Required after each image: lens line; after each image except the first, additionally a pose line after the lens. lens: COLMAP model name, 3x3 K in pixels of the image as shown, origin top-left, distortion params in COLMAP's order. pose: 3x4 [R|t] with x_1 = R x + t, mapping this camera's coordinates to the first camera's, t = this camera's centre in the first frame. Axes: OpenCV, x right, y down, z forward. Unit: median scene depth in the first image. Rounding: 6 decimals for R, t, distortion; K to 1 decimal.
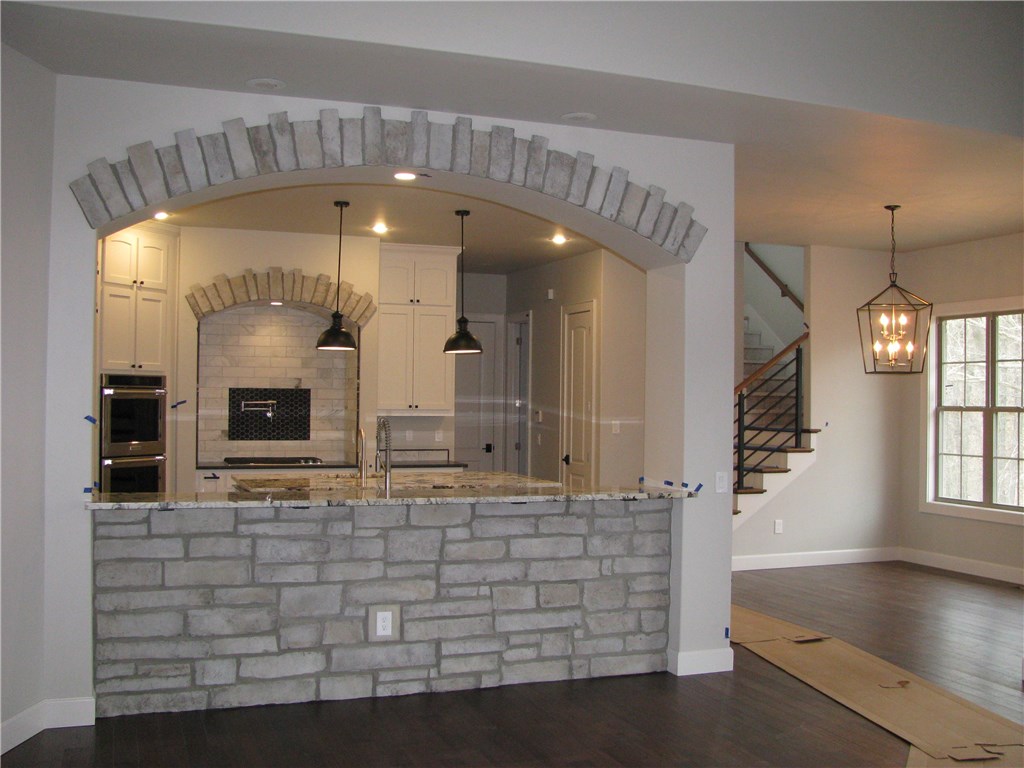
lens RADIAL K [[1087.4, 0, 513.9], [0, 1087.4, 377.7], [0, 0, 1]] dist [-0.216148, 0.262640]
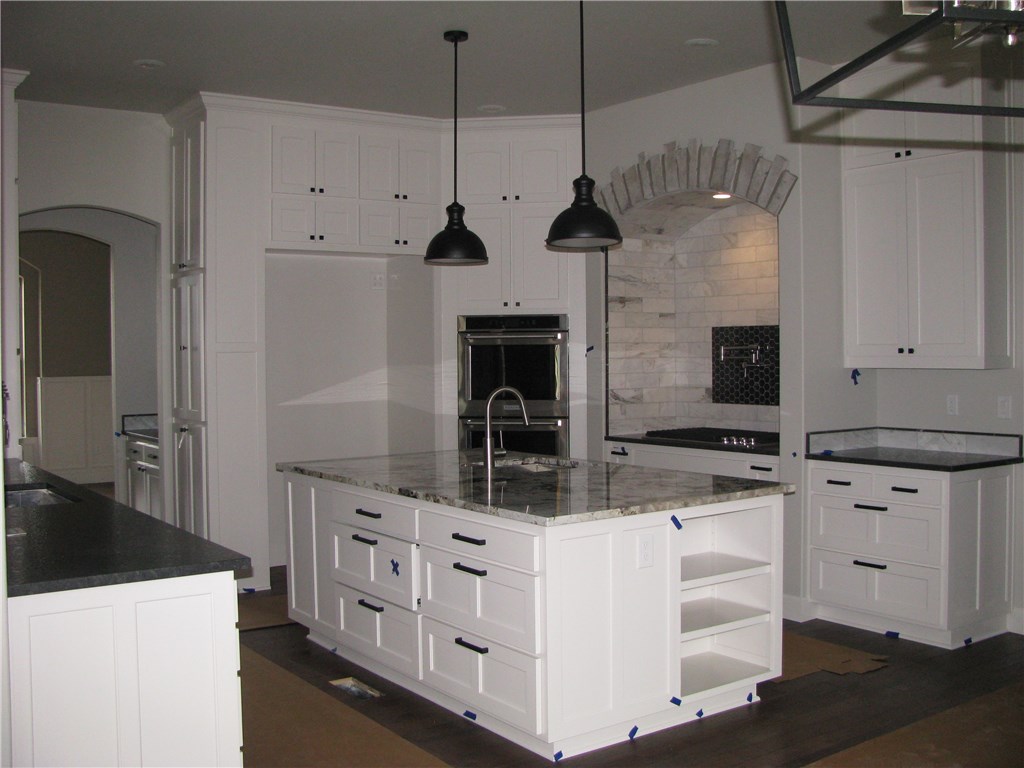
lens RADIAL K [[1087.4, 0, 513.9], [0, 1087.4, 377.7], [0, 0, 1]] dist [-0.216148, 0.262640]
pose [[0.254321, 0.011405, -0.967053, 0.507806], [0.028525, 0.999407, 0.019289, 0.033833], [0.966699, -0.032491, 0.253845, 0.944460]]
